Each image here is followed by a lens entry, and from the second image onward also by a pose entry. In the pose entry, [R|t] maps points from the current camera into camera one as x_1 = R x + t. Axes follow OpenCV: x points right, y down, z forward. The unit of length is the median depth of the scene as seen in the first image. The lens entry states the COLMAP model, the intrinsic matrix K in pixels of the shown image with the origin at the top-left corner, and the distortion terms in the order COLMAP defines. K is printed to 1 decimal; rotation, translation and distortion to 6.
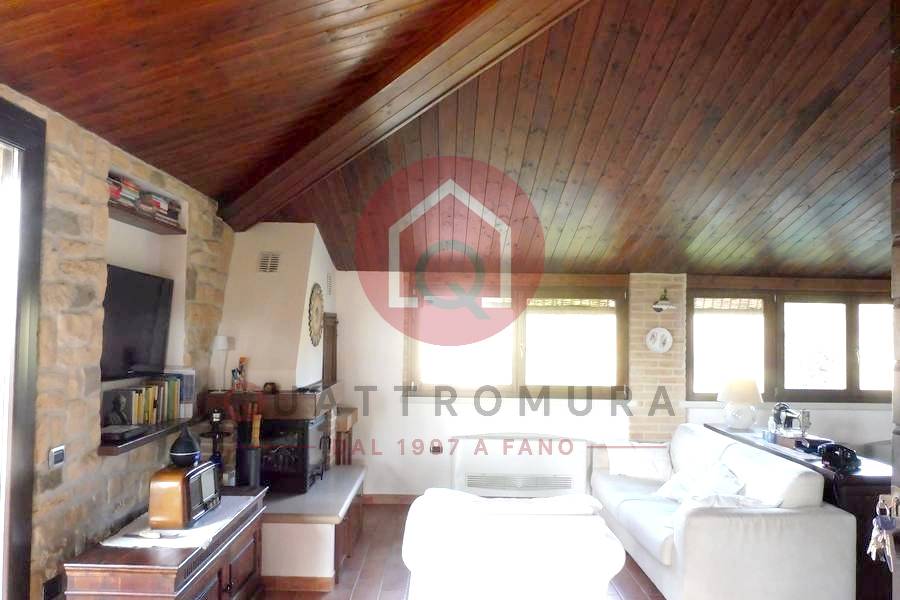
lens RADIAL K [[656.3, 0, 449.0], [0, 656.3, 301.3], [0, 0, 1]] dist [-0.028619, 0.003638]
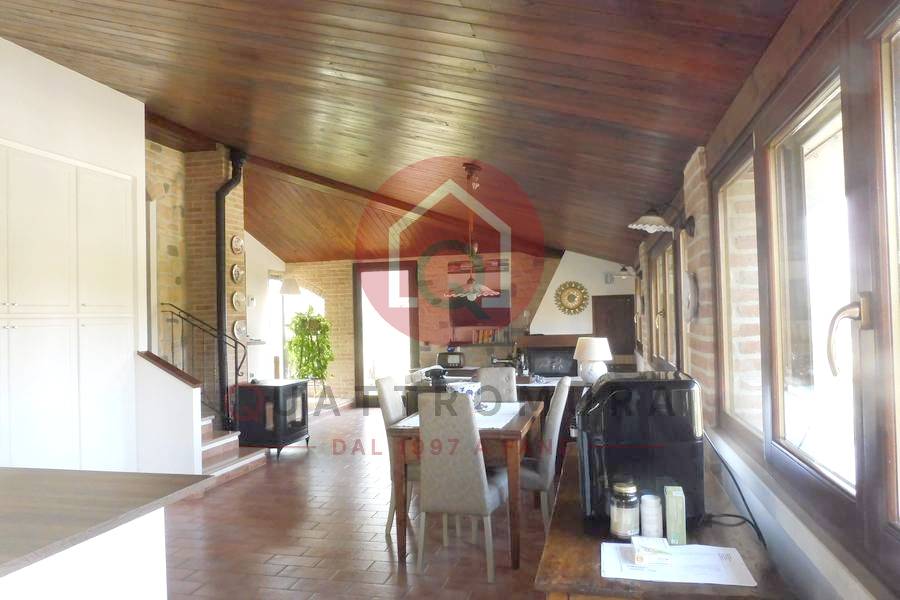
lens RADIAL K [[656.3, 0, 453.0], [0, 656.3, 298.3], [0, 0, 1]] dist [-0.028619, 0.003638]
pose [[-0.230681, -0.033636, -0.972448, 1.487509], [0.063397, 0.996759, -0.049515, 0.080326], [0.970962, -0.073073, -0.227801, 0.960467]]
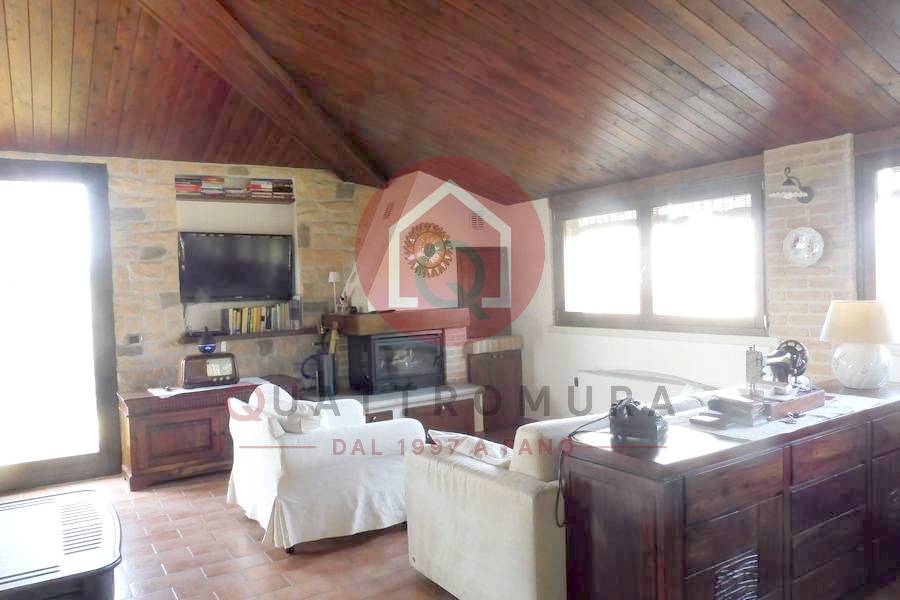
lens RADIAL K [[656.3, 0, 448.8], [0, 656.3, 298.4], [0, 0, 1]] dist [-0.028619, 0.003638]
pose [[0.528574, -0.016574, -0.848726, 0.687884], [0.080922, 0.996240, 0.030943, 0.062864], [0.845021, -0.085036, 0.527928, 0.363215]]
